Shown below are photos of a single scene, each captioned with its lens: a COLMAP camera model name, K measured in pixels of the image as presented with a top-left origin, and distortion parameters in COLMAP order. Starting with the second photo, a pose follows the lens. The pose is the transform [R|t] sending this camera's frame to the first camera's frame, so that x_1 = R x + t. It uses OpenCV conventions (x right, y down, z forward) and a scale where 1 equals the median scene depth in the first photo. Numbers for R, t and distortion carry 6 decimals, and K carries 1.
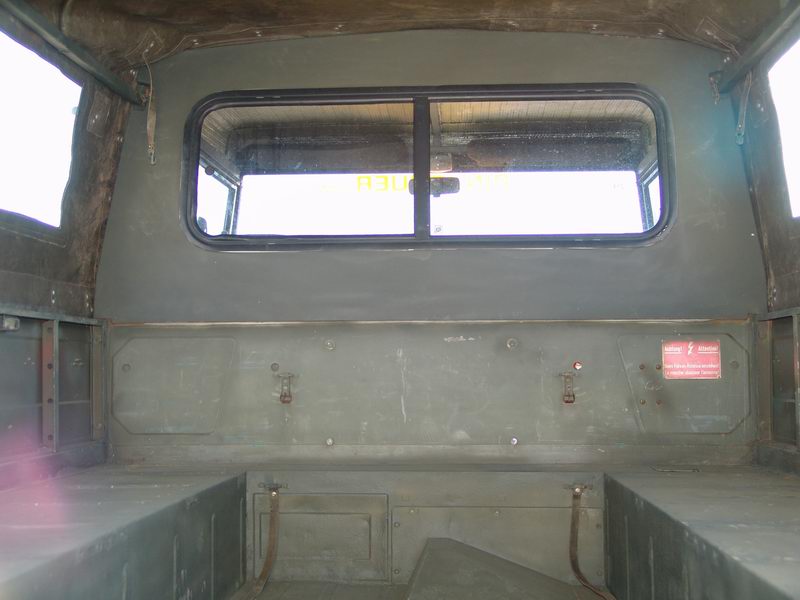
lens RADIAL K [[1006.0, 0, 400.0], [0, 1006.0, 300.0], [0, 0, 1]] dist [-0.002203, 0.013497]
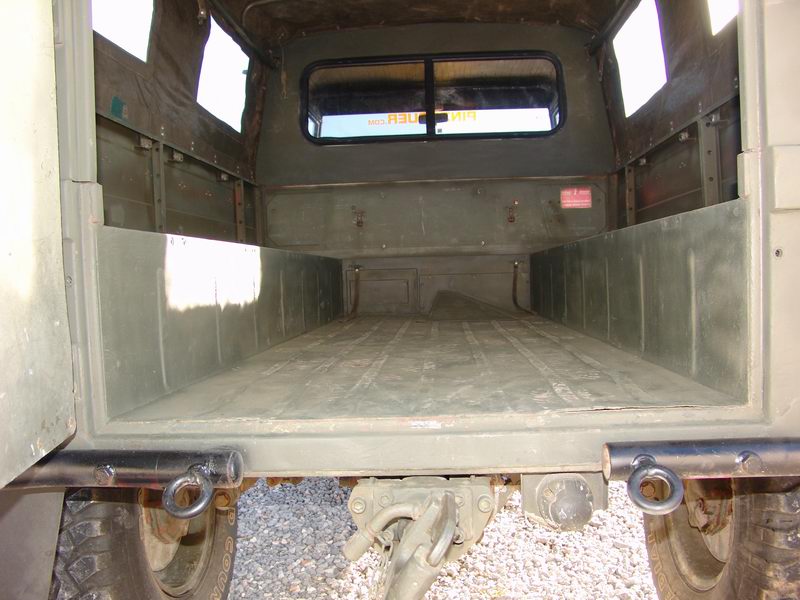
lens RADIAL K [[675.5, 0, 400.0], [0, 675.5, 300.0], [0, 0, 1]] dist [-0.143034, 0.126343]
pose [[0.999702, -0.023833, -0.005216, -0.036236], [0.024244, 0.994376, 0.103091, 0.111278], [0.002730, -0.103187, 0.994658, -0.256710]]
